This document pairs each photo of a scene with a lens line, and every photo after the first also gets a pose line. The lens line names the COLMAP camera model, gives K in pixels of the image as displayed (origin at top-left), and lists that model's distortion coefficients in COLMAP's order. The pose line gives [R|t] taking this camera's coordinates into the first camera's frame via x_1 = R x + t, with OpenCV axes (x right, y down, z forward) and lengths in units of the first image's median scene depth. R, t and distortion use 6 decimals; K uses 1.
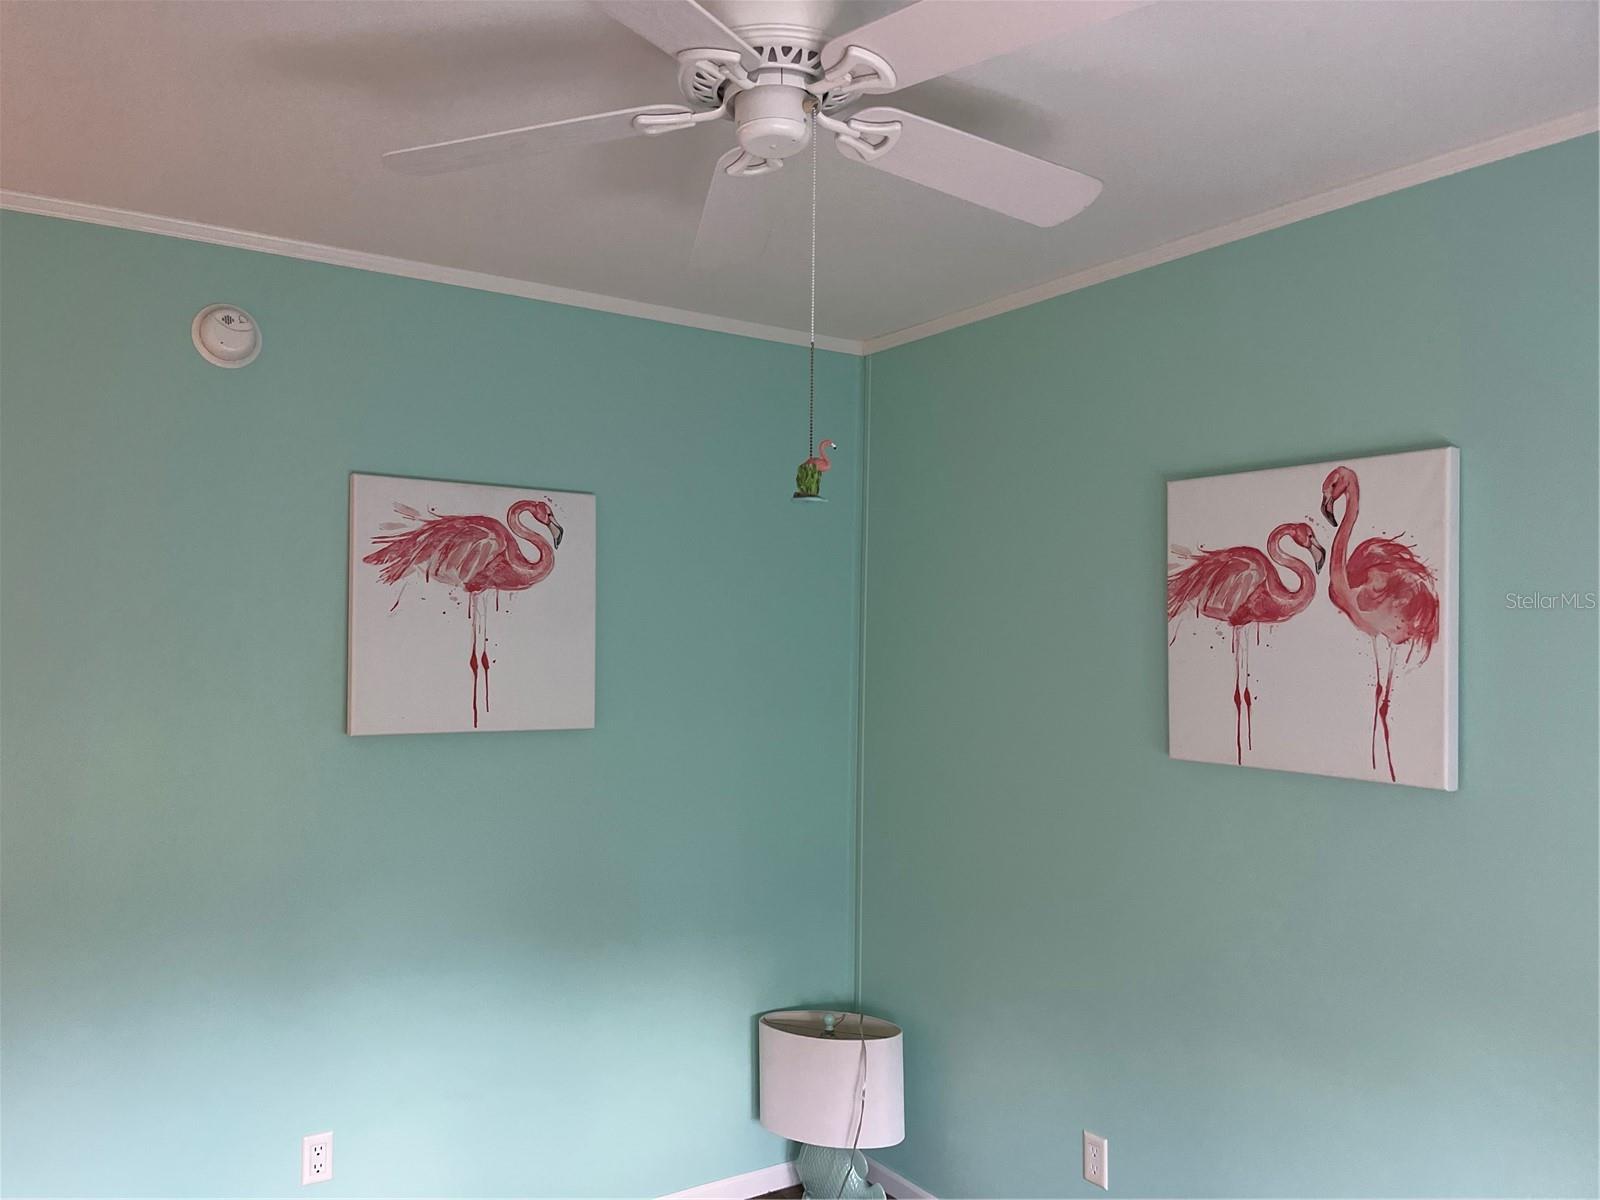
lens RADIAL K [[1217.3, 0, 800.0], [0, 1217.3, 604.5], [0, 0, 1]] dist [0.044063, -0.054188]
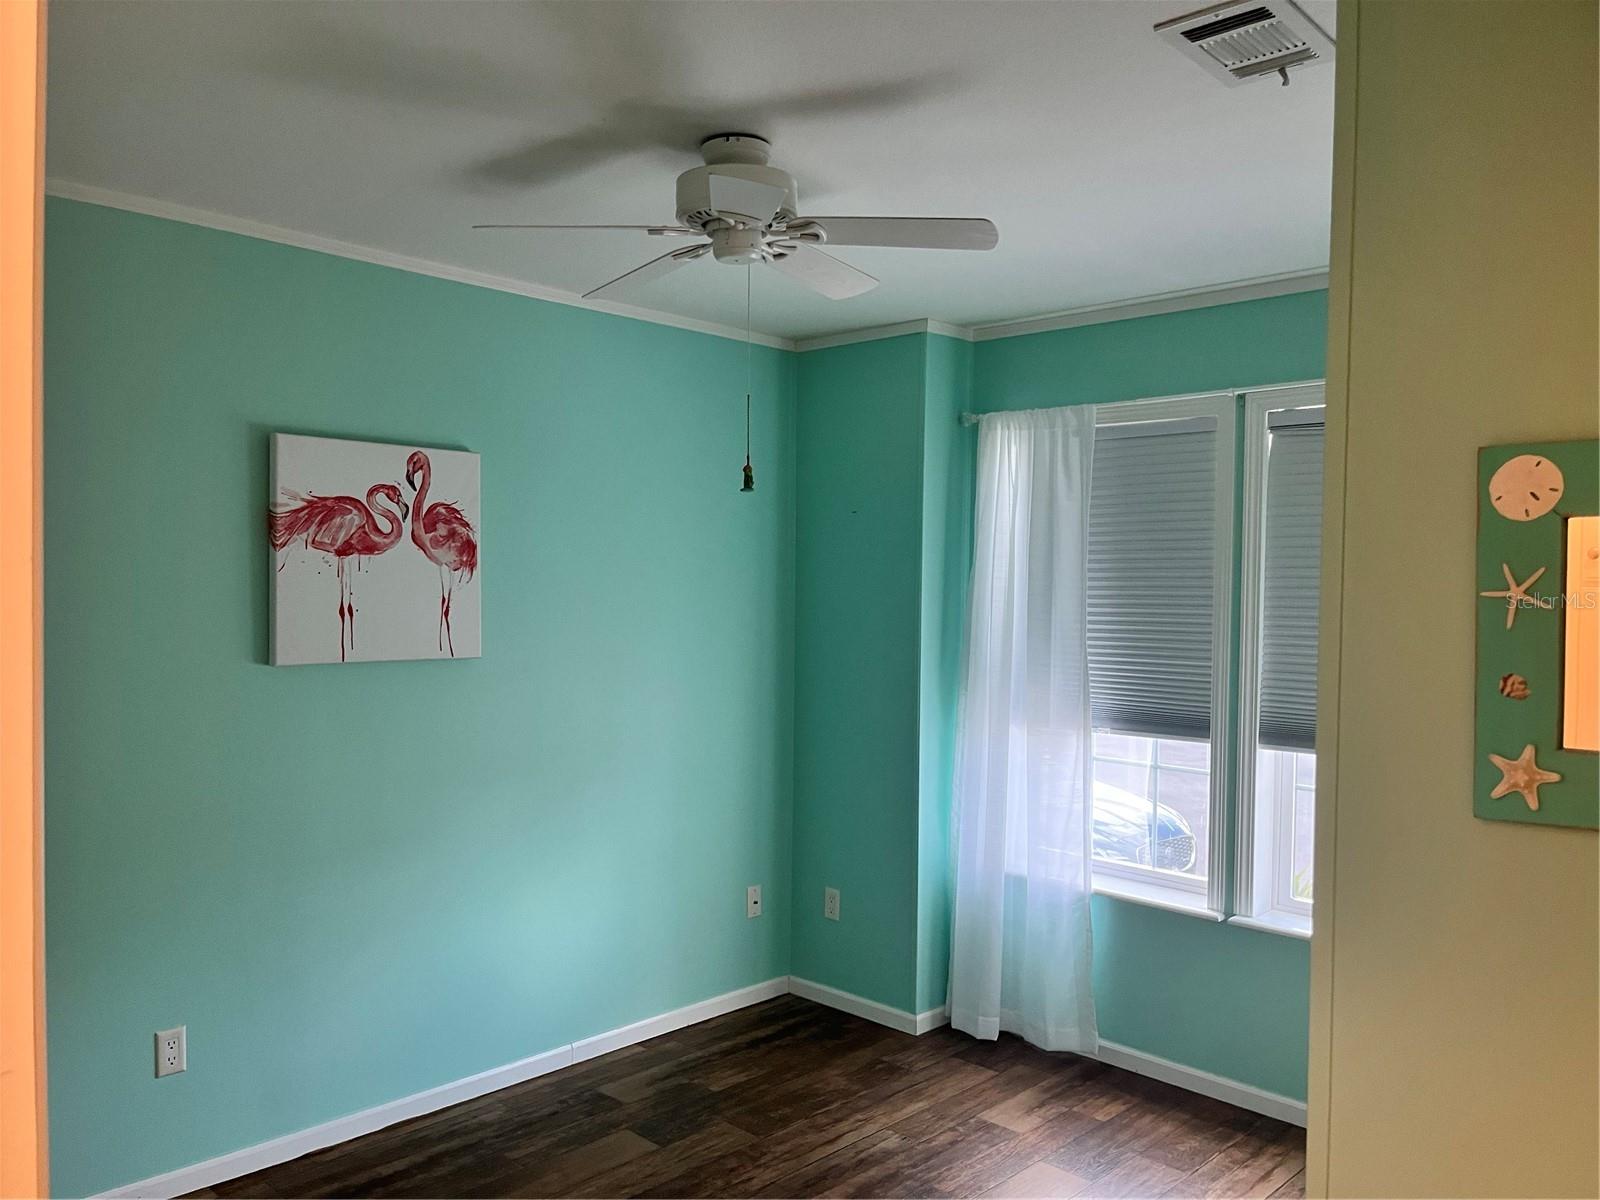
lens RADIAL K [[1217.3, 0, 799.8], [0, 1217.3, 600.0], [0, 0, 1]] dist [0.044063, -0.054188]
pose [[-0.199250, -0.028762, 0.979526, -1.086746], [-0.042380, 0.998887, 0.020709, 0.017037], [-0.979032, -0.037386, -0.200247, 0.824290]]
